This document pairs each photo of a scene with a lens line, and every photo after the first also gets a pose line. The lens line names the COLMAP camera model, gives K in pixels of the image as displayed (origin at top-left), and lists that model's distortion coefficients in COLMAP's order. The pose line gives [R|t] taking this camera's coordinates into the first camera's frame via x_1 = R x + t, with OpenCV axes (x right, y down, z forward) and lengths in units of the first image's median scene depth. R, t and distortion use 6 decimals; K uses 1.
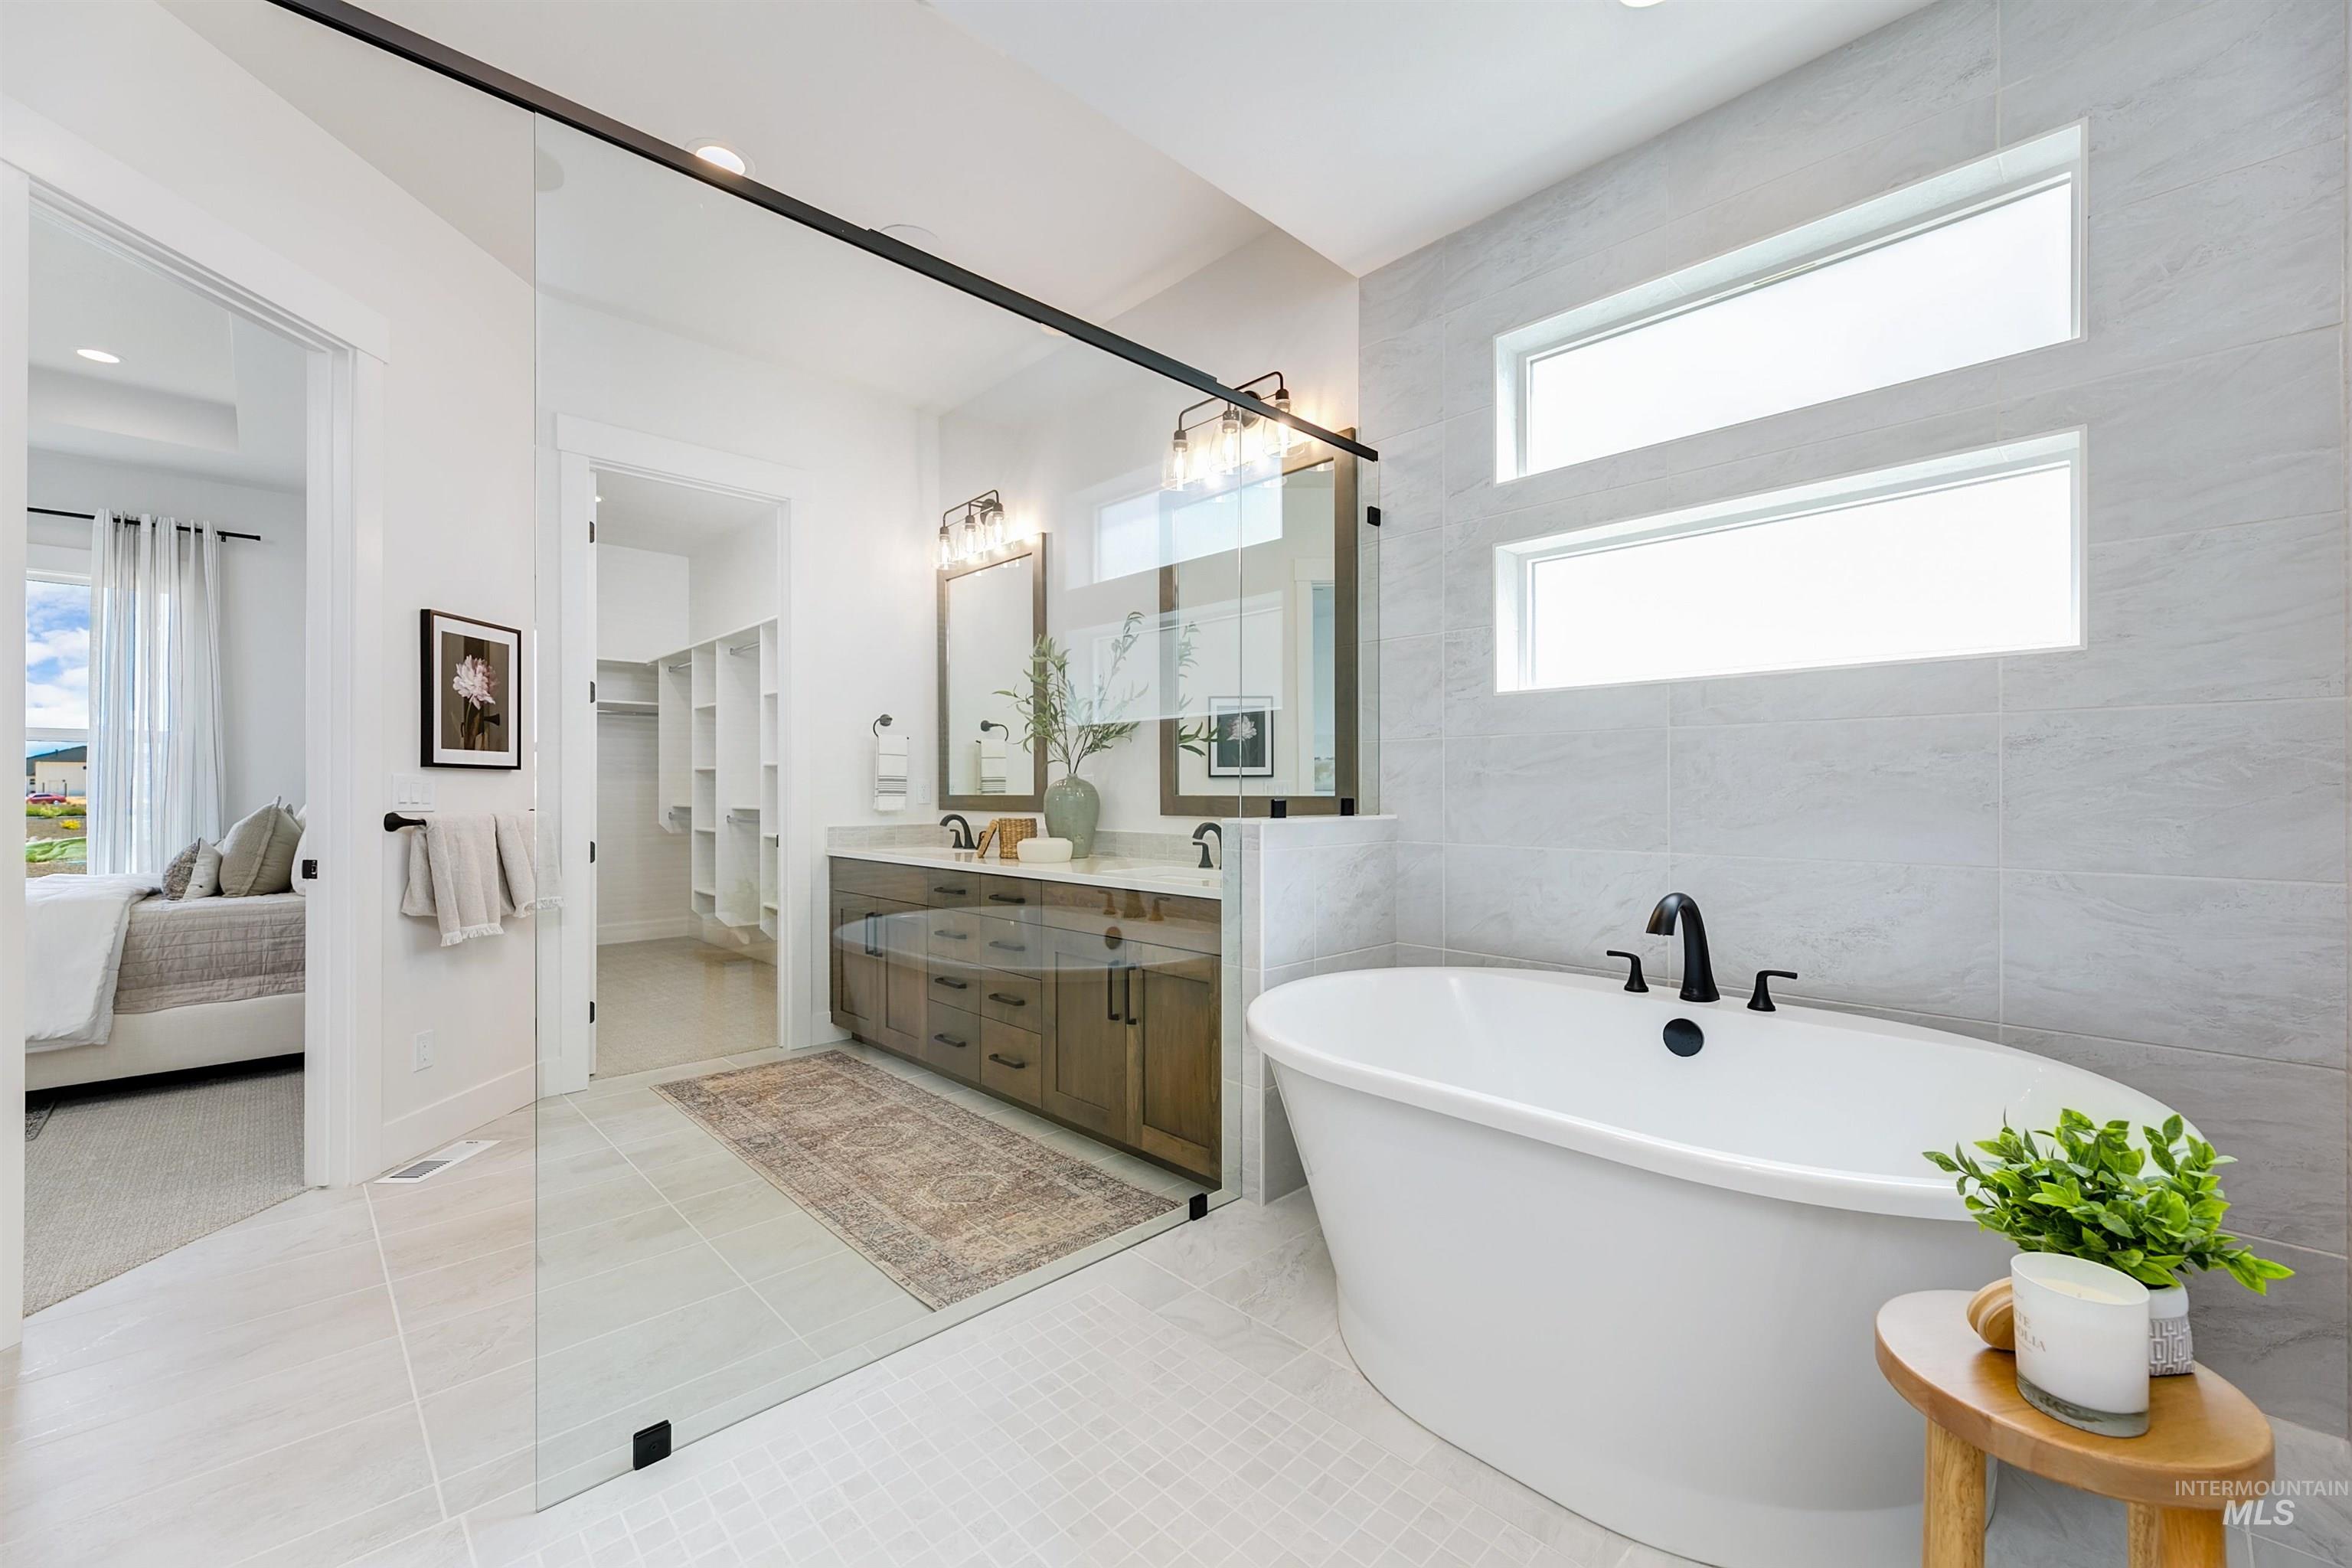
lens RADIAL K [[941.7, 0, 1187.3], [0, 941.7, 788.9], [0, 0, 1]] dist [-0.000241, 0.000021]
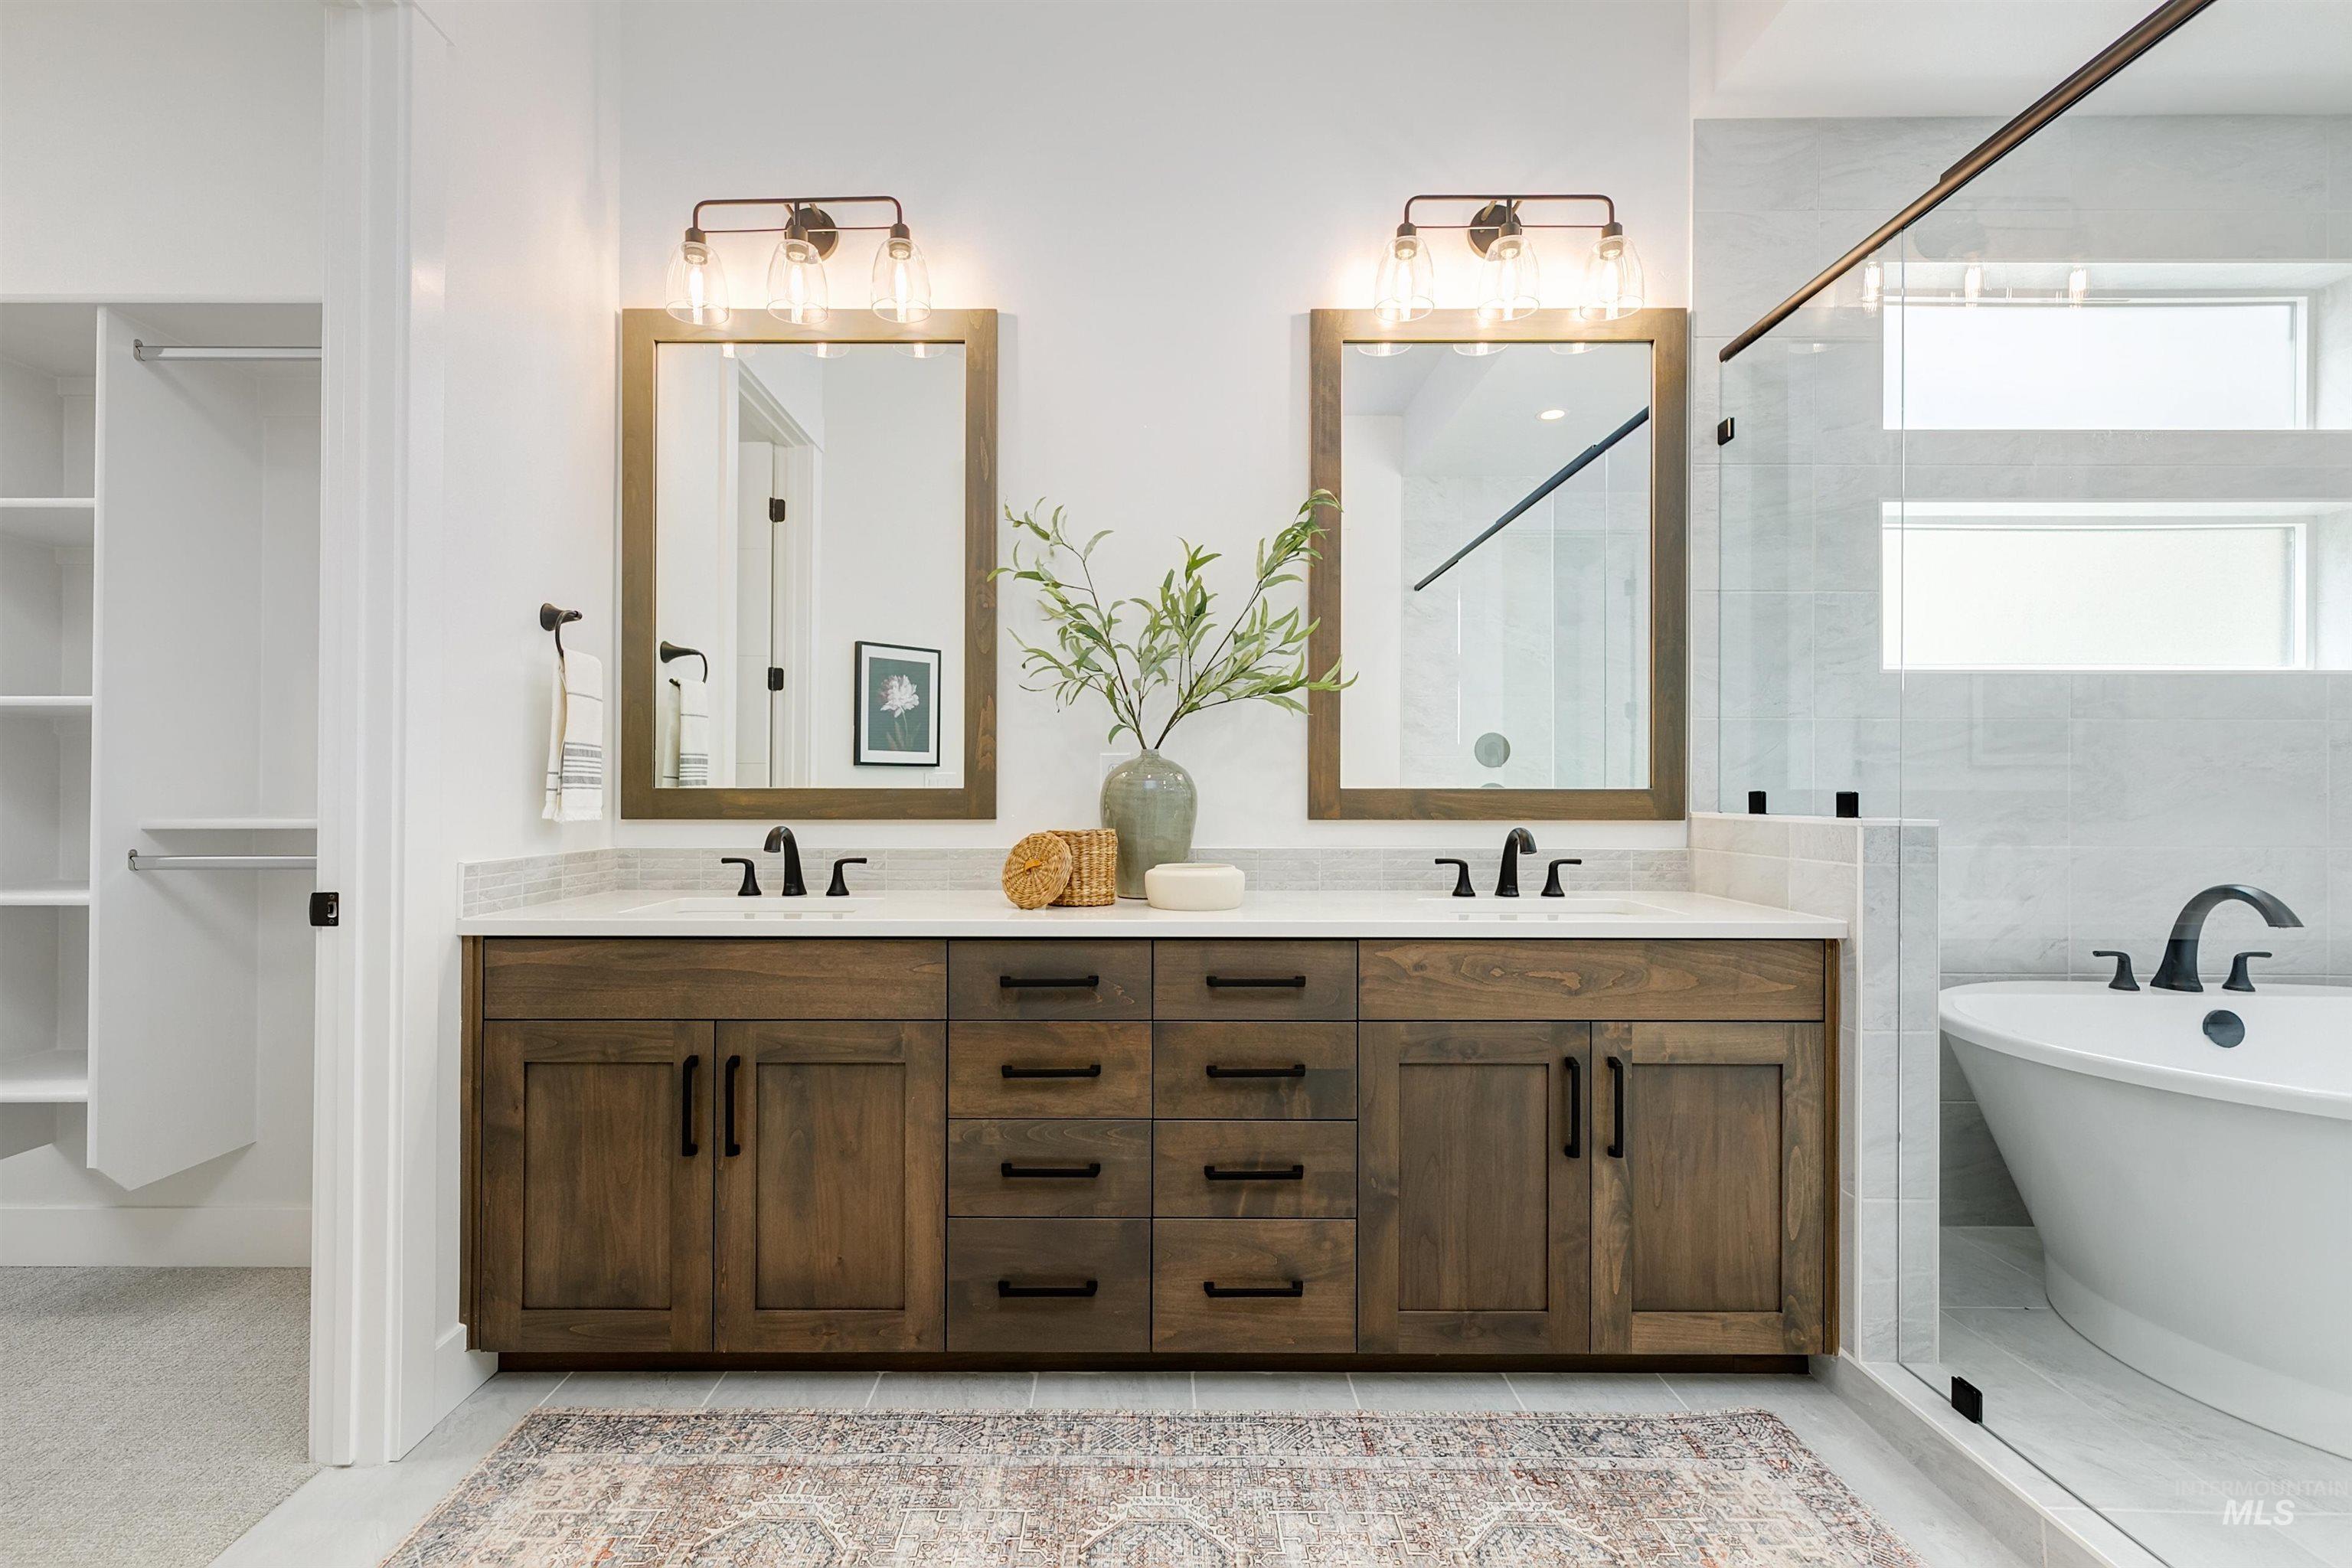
lens RADIAL K [[1065.4, 0, 1138.4], [0, 1065.4, 786.4], [0, 0, 1]] dist [0.000702, 0.000708]
pose [[0.698595, 0.006821, 0.715484, -0.773559], [-0.004224, 0.999976, -0.005409, 0.012267], [-0.715504, 0.000756, 0.698608, 0.729723]]
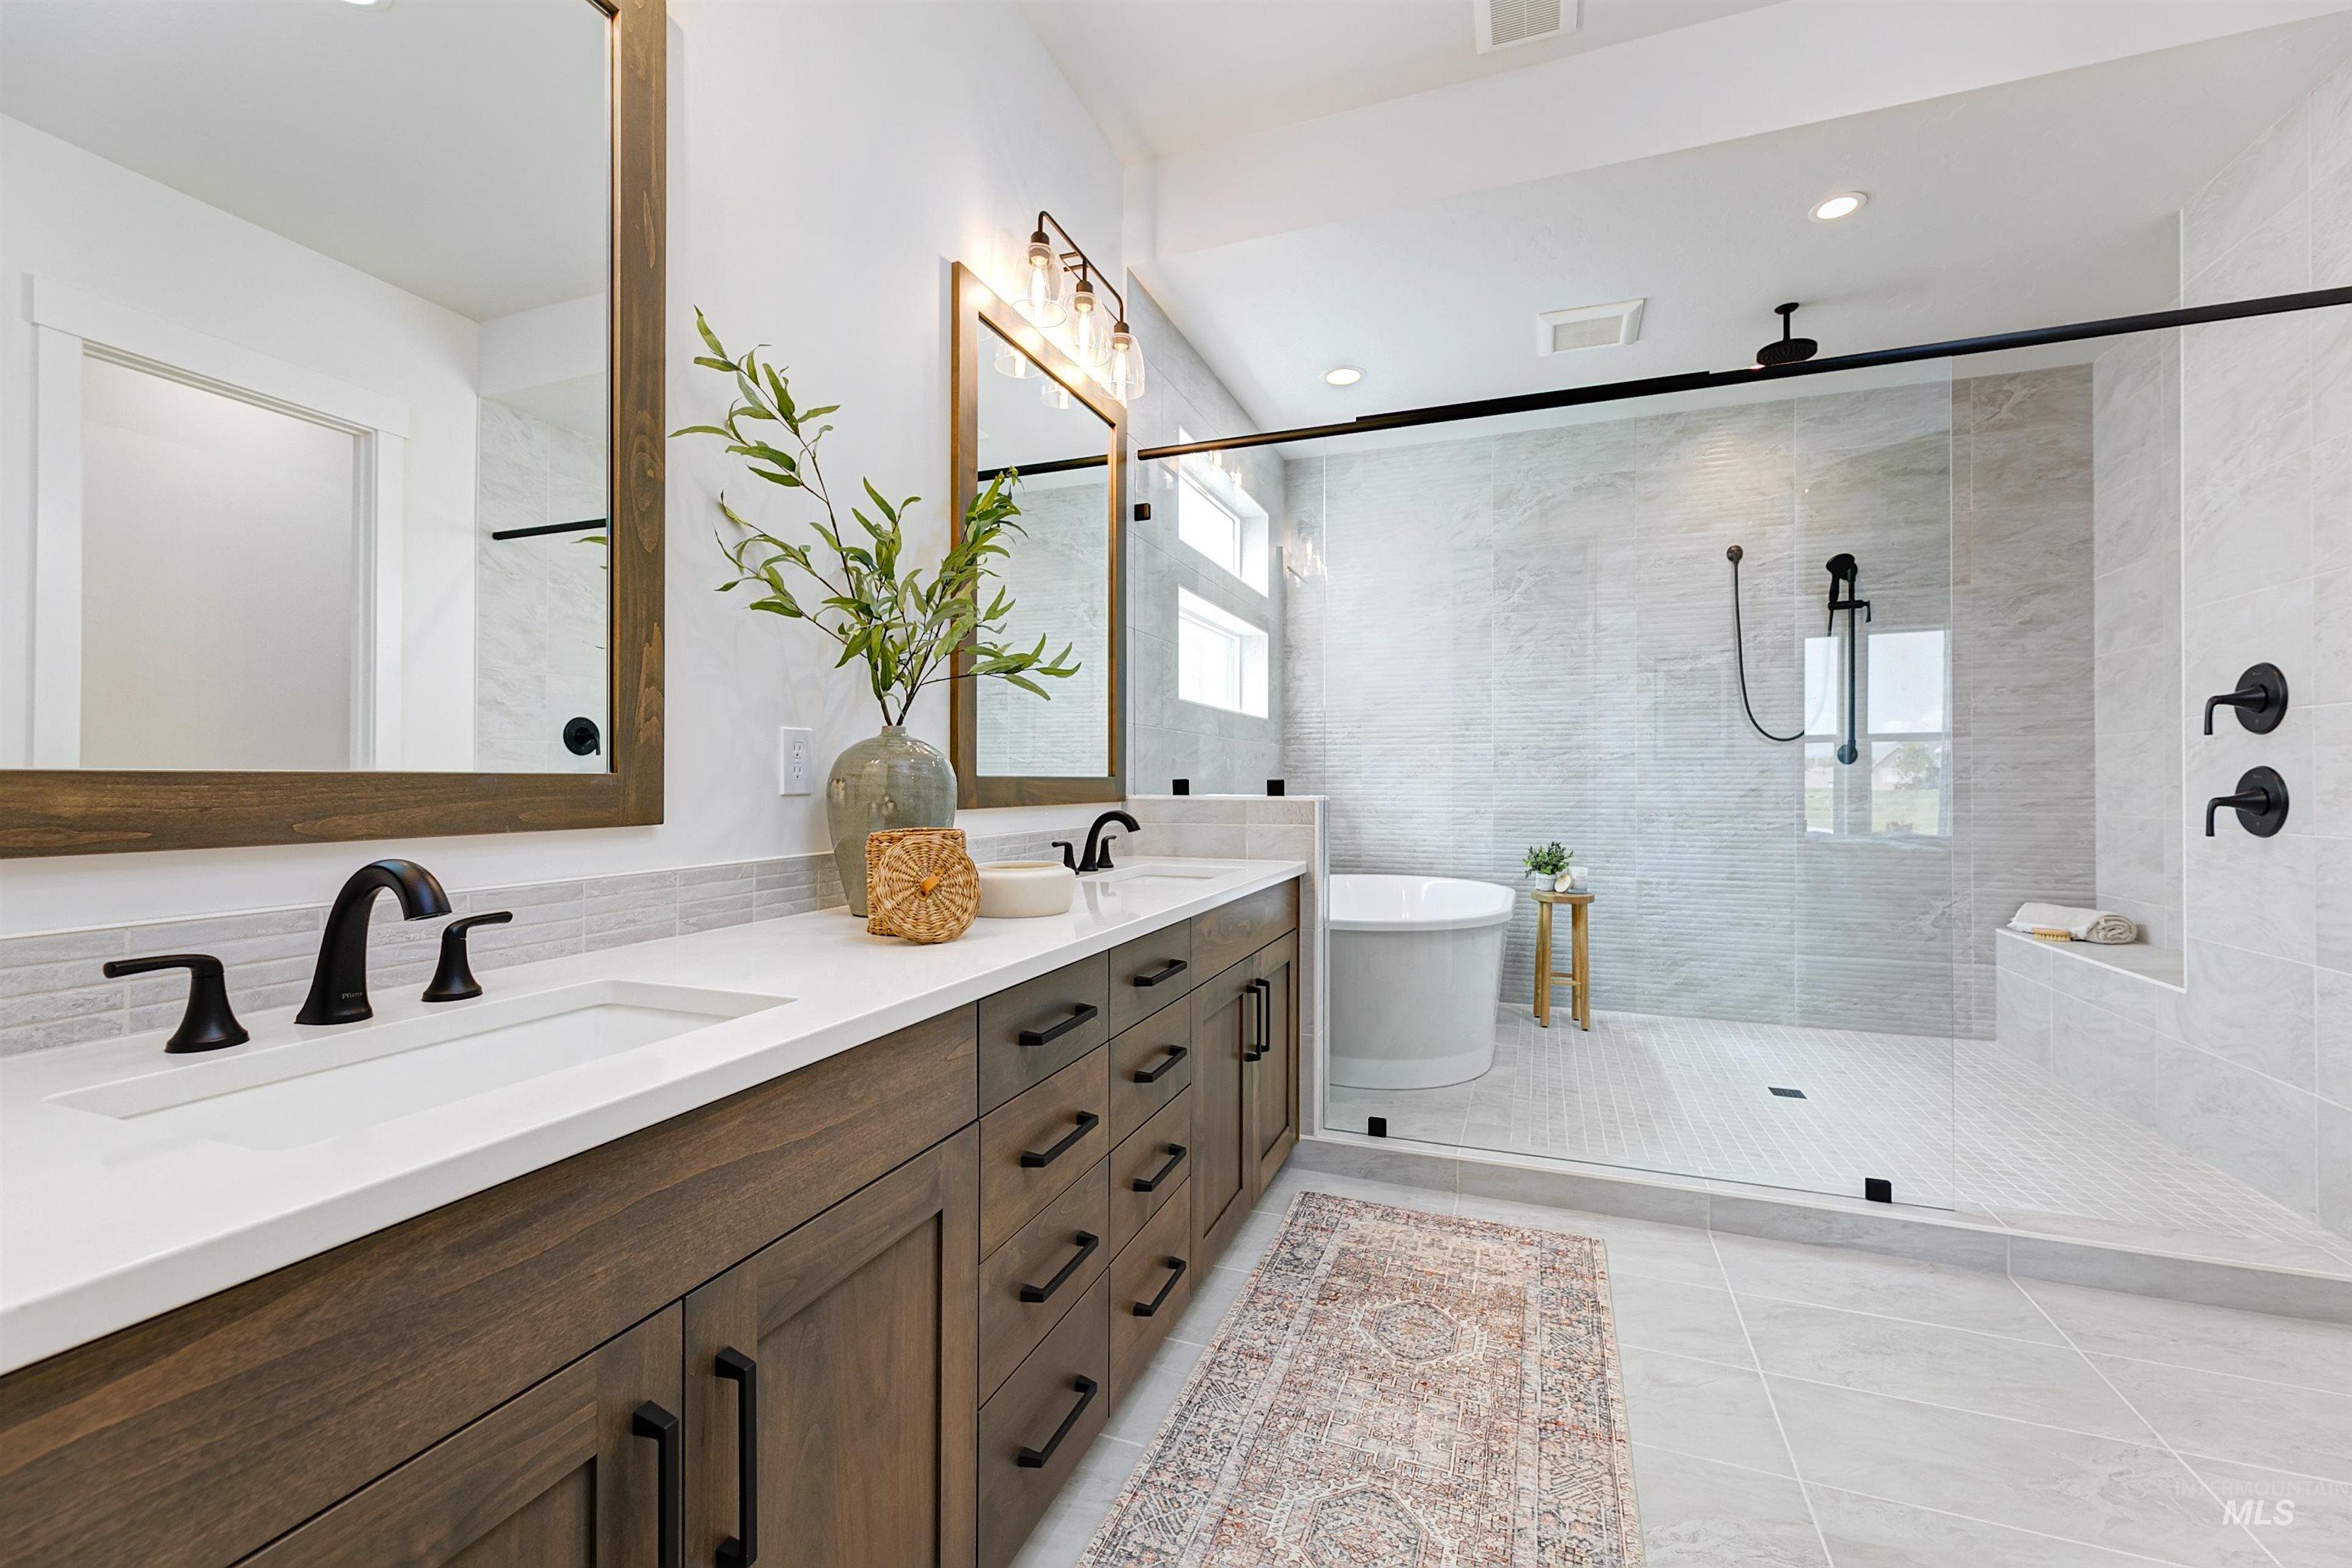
lens RADIAL K [[941.7, 0, 1187.3], [0, 941.7, 788.9], [0, 0, 1]] dist [-0.000241, 0.000021]
pose [[-0.425741, -0.002555, 0.904841, -0.772843], [0.001407, 0.999993, 0.003485, 0.016067], [-0.904844, 0.002757, -0.425735, 1.400065]]
